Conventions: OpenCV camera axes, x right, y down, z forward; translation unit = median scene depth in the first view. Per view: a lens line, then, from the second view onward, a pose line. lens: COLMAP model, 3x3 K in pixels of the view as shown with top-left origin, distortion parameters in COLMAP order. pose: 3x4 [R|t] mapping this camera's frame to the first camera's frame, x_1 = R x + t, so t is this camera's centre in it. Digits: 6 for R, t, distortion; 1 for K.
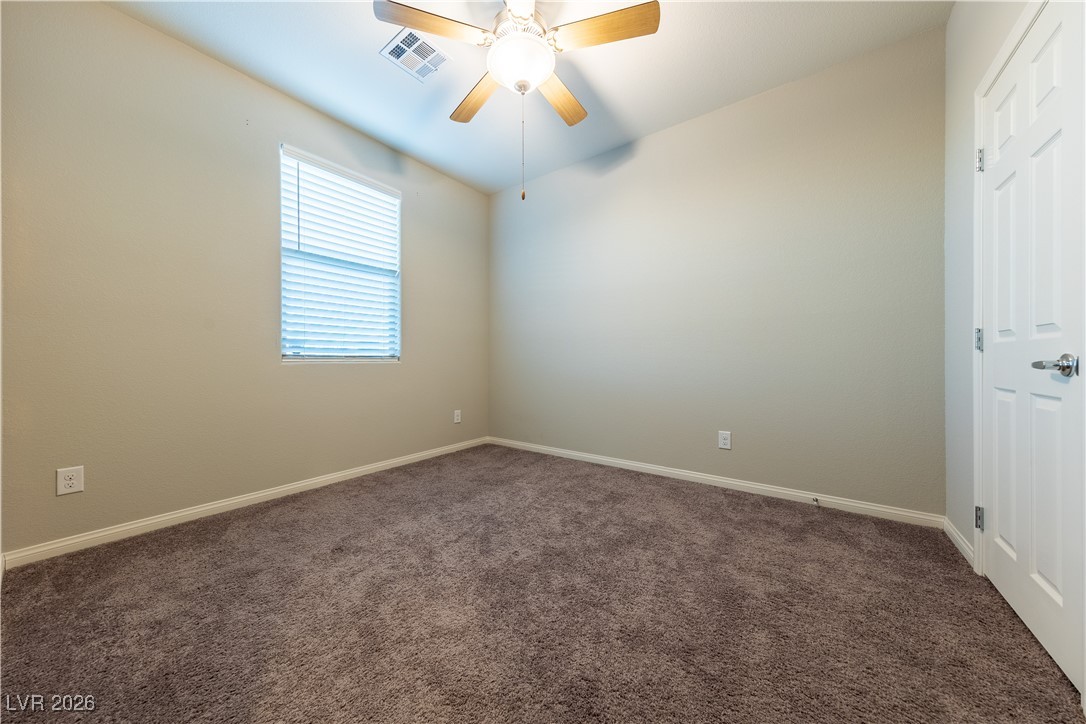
lens RADIAL K [[374.5, 0, 549.0], [0, 374.5, 358.9], [0, 0, 1]] dist [0.011765, 0.000087]
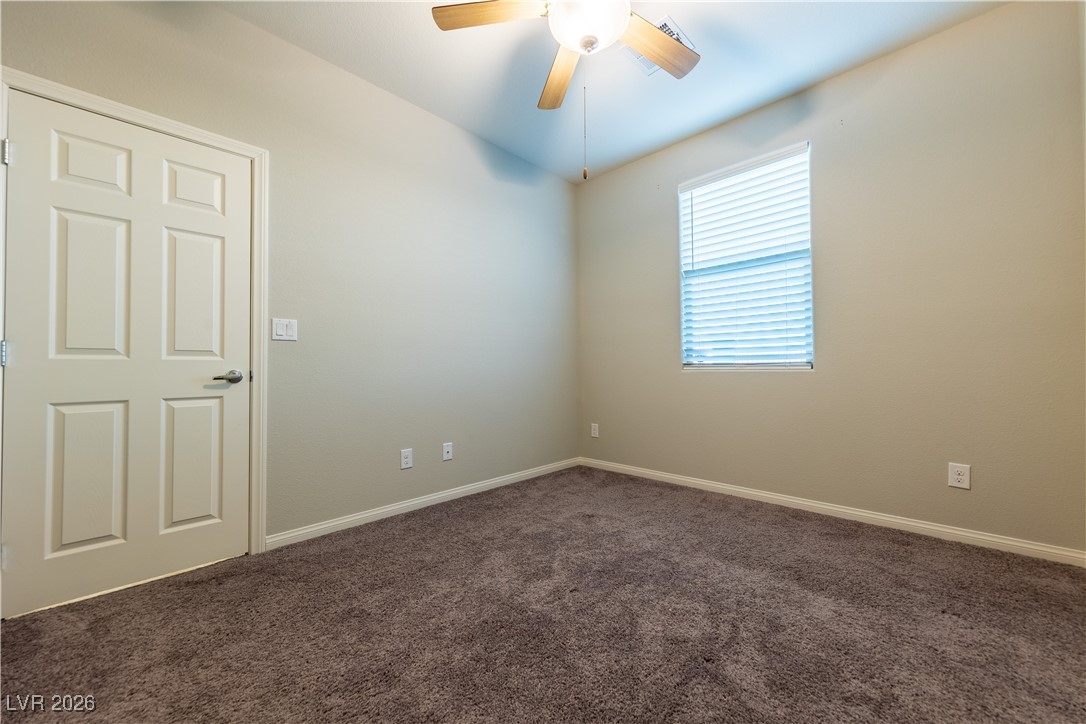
lens RADIAL K [[405.8, 0, 541.1], [0, 405.8, 363.6], [0, 0, 1]] dist [0.002528, -0.000146]
pose [[-0.159960, -0.015371, -0.987004, 0.567645], [0.005796, 0.999847, -0.016511, 0.006595], [0.987106, -0.008361, -0.159847, 0.721050]]
